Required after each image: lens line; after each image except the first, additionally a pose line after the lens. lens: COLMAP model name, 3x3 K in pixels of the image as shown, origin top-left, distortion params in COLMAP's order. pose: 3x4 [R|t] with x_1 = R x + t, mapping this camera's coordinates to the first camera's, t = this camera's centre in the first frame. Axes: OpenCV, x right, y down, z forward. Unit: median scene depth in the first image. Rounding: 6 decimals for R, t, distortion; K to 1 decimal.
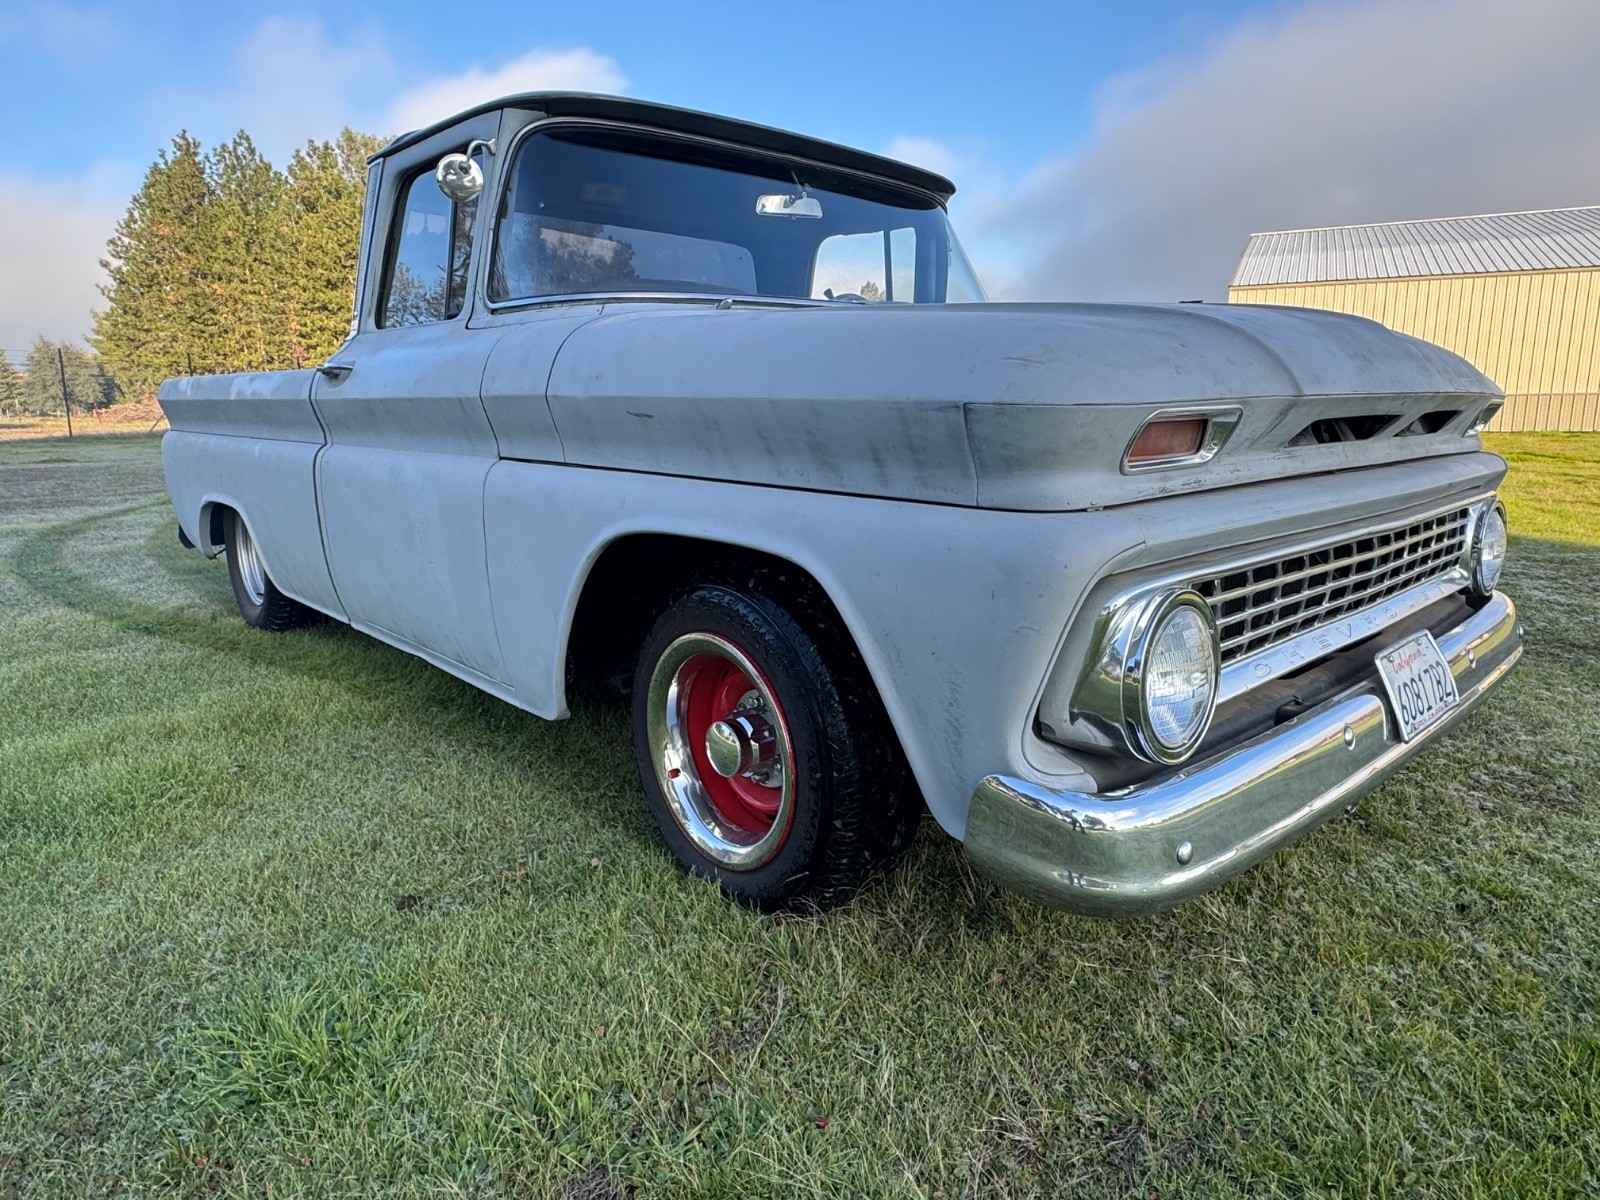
lens RADIAL K [[982.3, 0, 790.3], [0, 982.3, 602.3], [0, 0, 1]] dist [-0.003614, 0.000731]
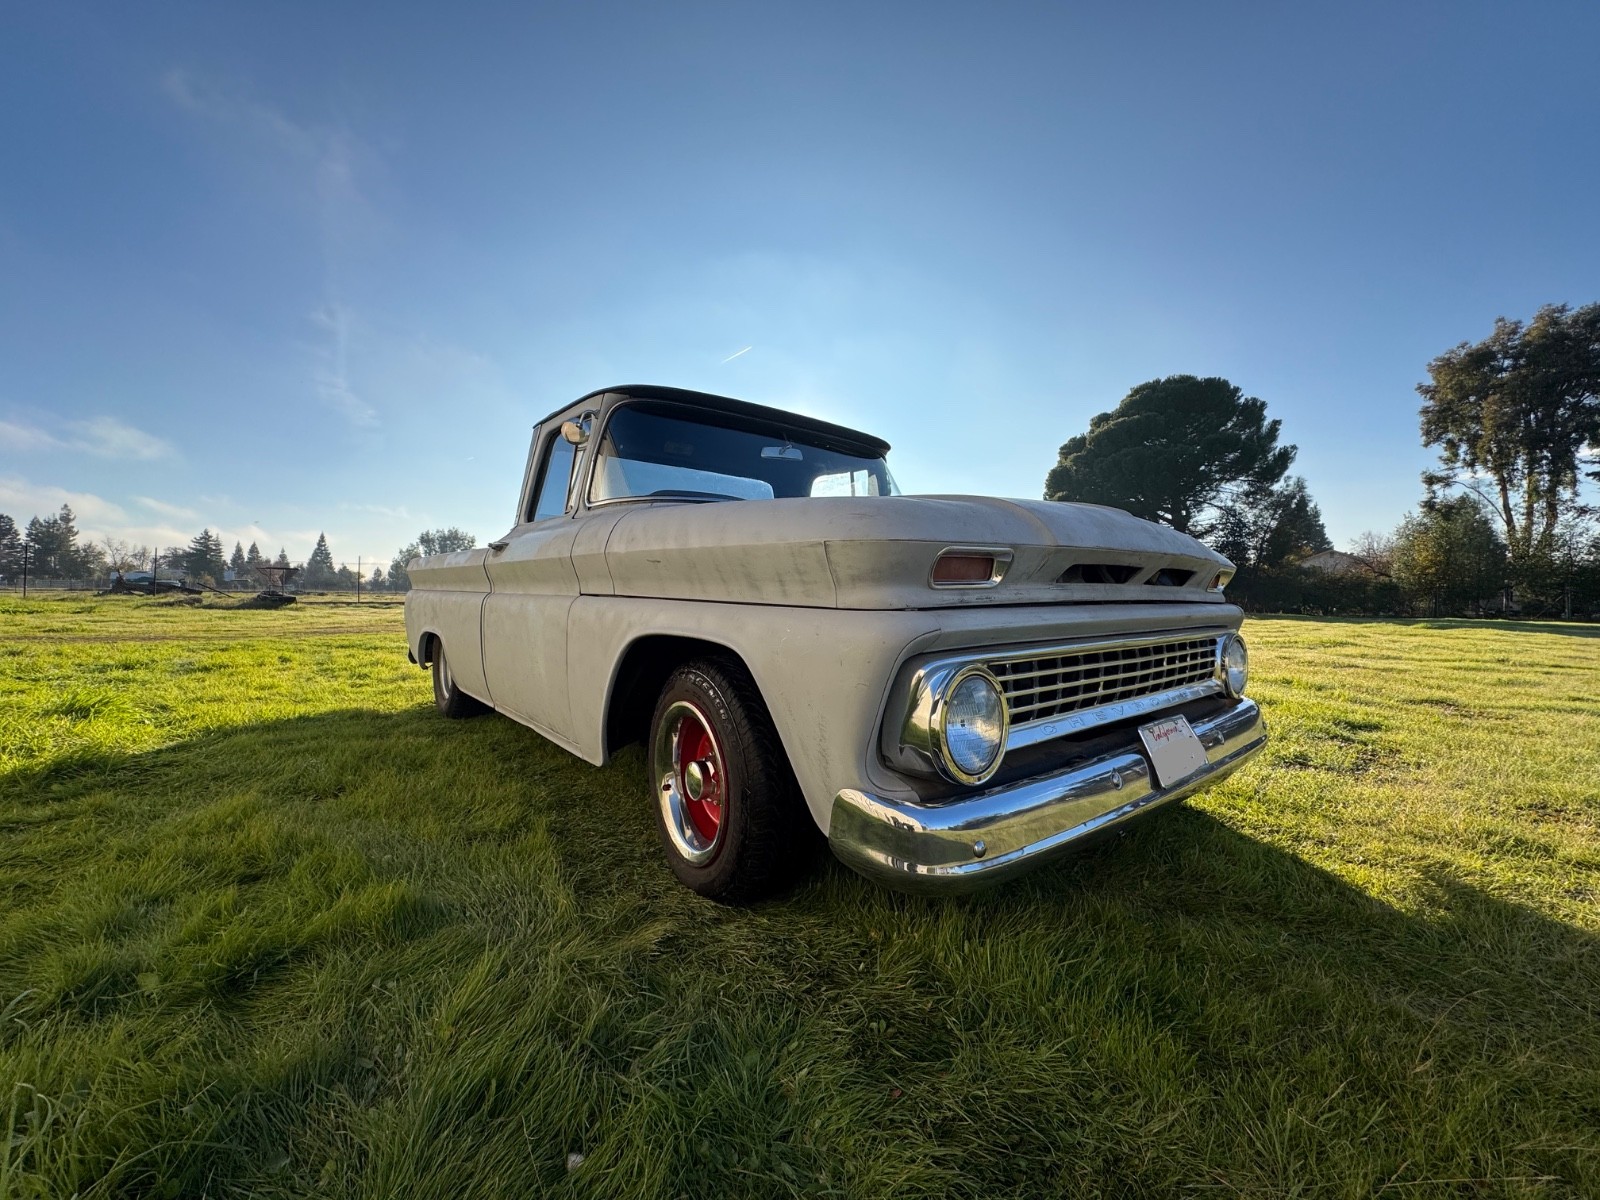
lens RADIAL K [[638.8, 0, 797.4], [0, 638.8, 597.3], [0, 0, 1]] dist [-0.002999, 0.000730]
pose [[0.998769, 0.016575, -0.046749, 0.126793], [-0.025273, 0.981049, -0.192107, 0.058768], [0.042679, 0.193052, 0.980260, 0.006047]]
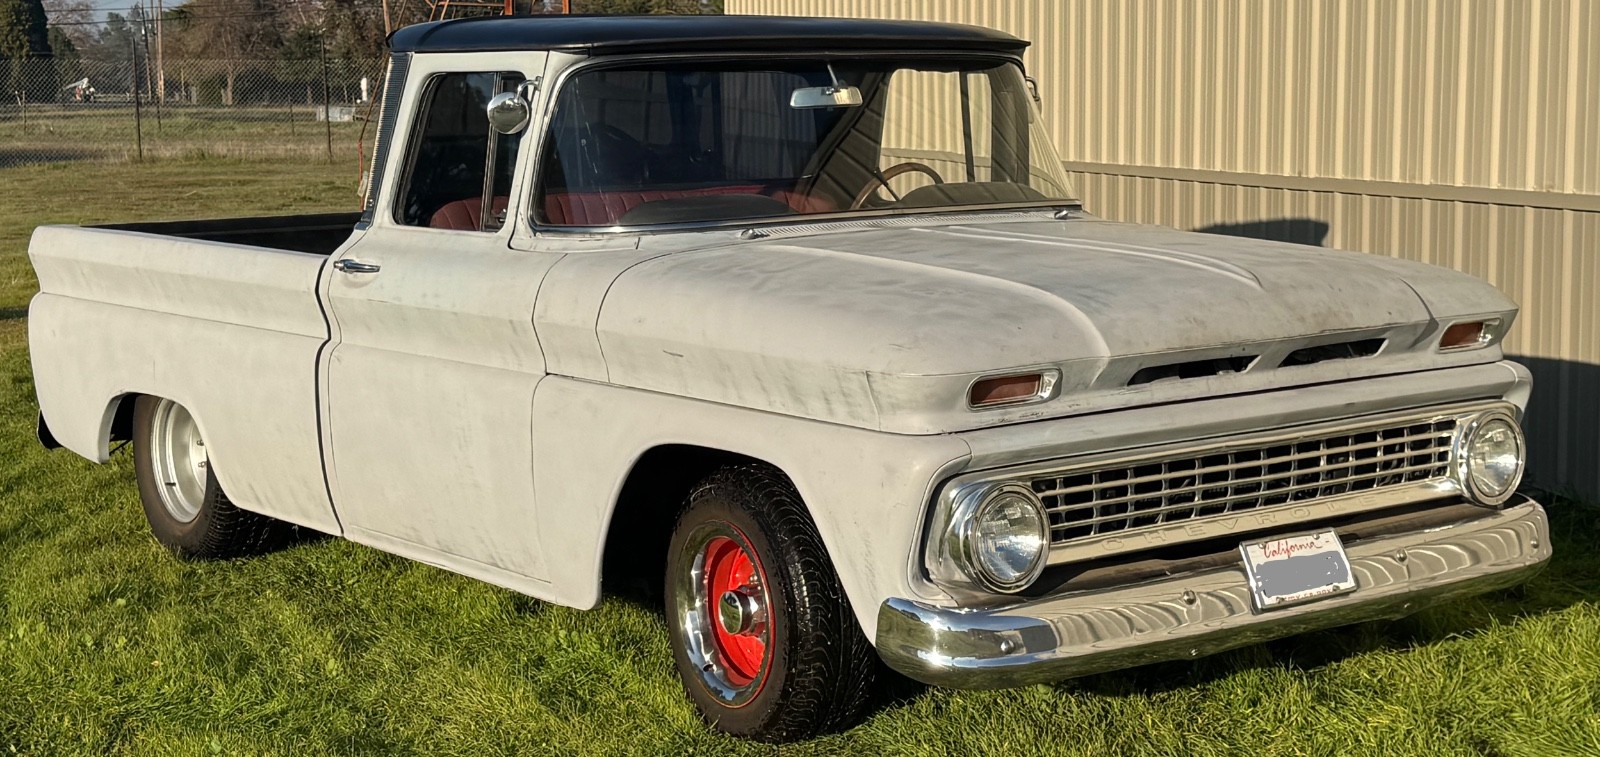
lens RADIAL K [[2414.1, 0, 760.8], [0, 2414.1, 428.1], [0, 0, 1]] dist [0.013000, 1.299301]
pose [[0.994824, 0.004345, -0.101517, 0.289638], [-0.010804, 0.997945, -0.063159, 0.110401], [0.101034, 0.063929, 0.992827, -2.166877]]
